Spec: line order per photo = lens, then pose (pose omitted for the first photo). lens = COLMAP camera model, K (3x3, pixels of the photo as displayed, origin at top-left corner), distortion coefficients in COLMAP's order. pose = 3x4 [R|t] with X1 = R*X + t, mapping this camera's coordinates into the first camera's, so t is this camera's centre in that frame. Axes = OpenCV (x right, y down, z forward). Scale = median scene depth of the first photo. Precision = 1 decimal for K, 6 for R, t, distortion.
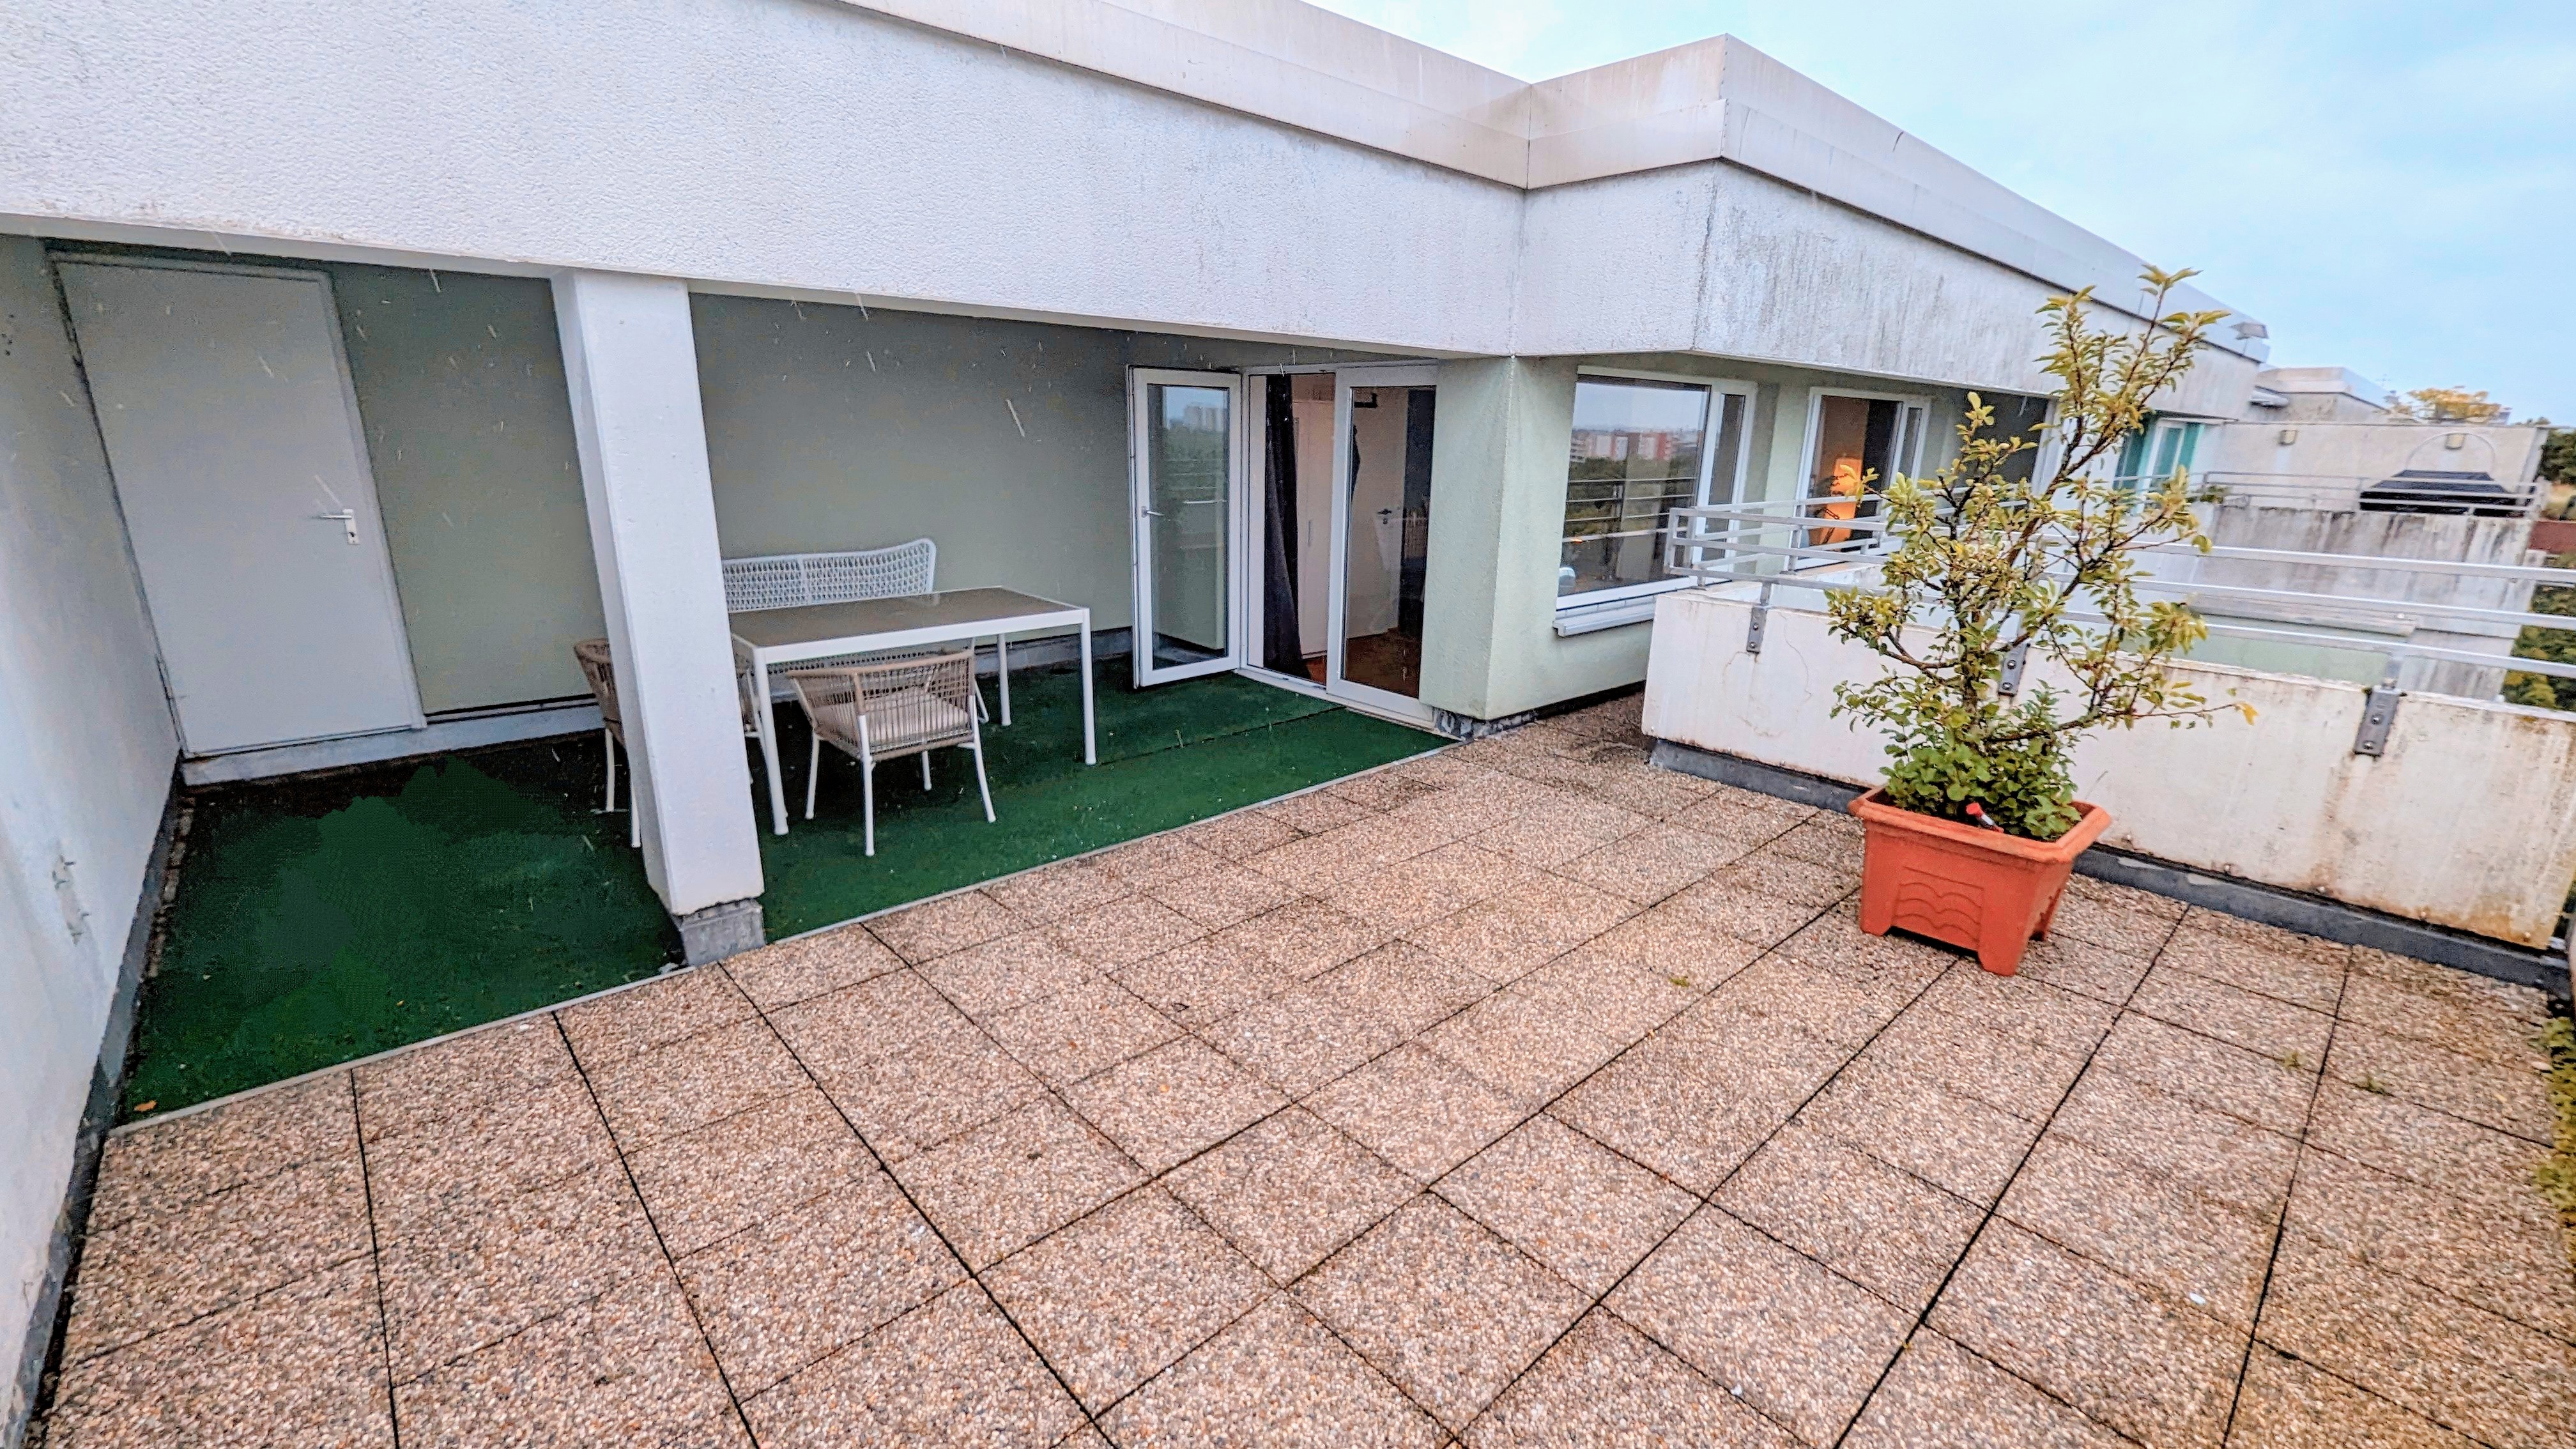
lens RADIAL K [[1059.8, 0, 1295.0], [0, 1059.8, 738.9], [0, 0, 1]] dist [-0.003712, 0.000027]
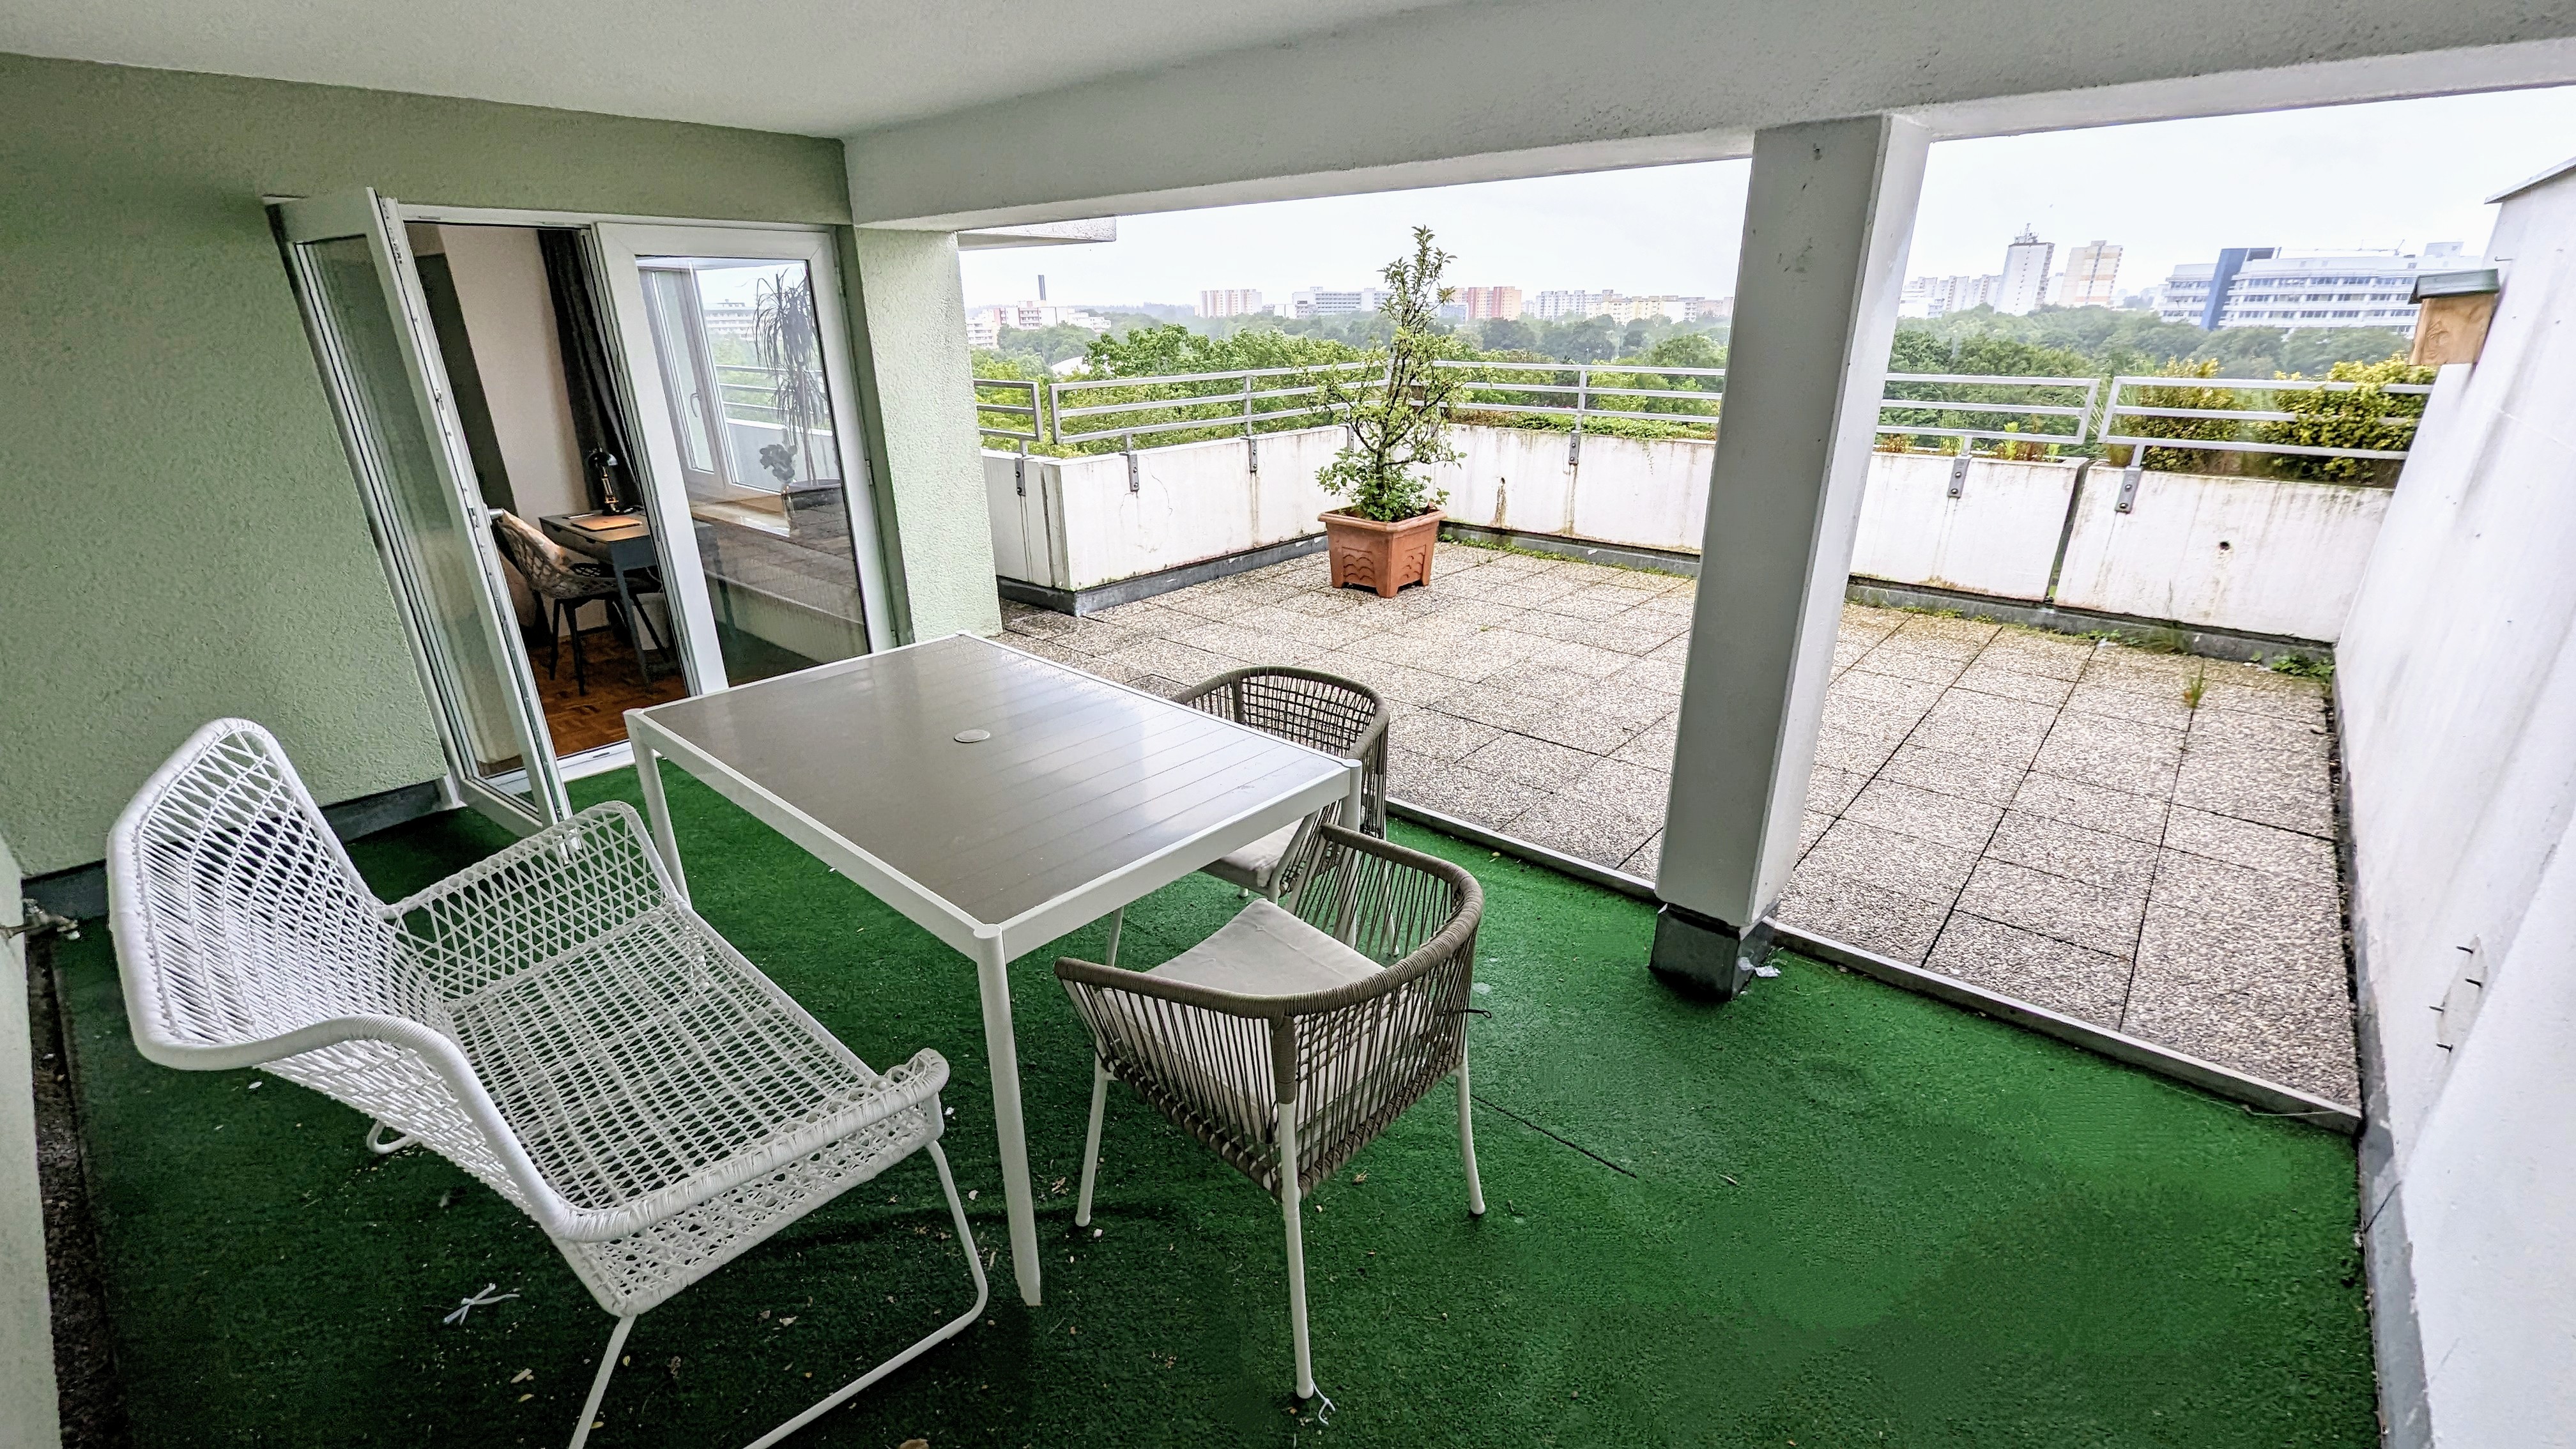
lens RADIAL K [[1059.8, 0, 1295.0], [0, 1059.8, 738.9], [0, 0, 1]] dist [-0.003712, 0.000027]
pose [[-0.111903, -0.390340, 0.913845, -0.956810], [0.285977, 0.868067, 0.405805, -0.313098], [-0.951680, 0.306749, 0.014489, 0.977295]]
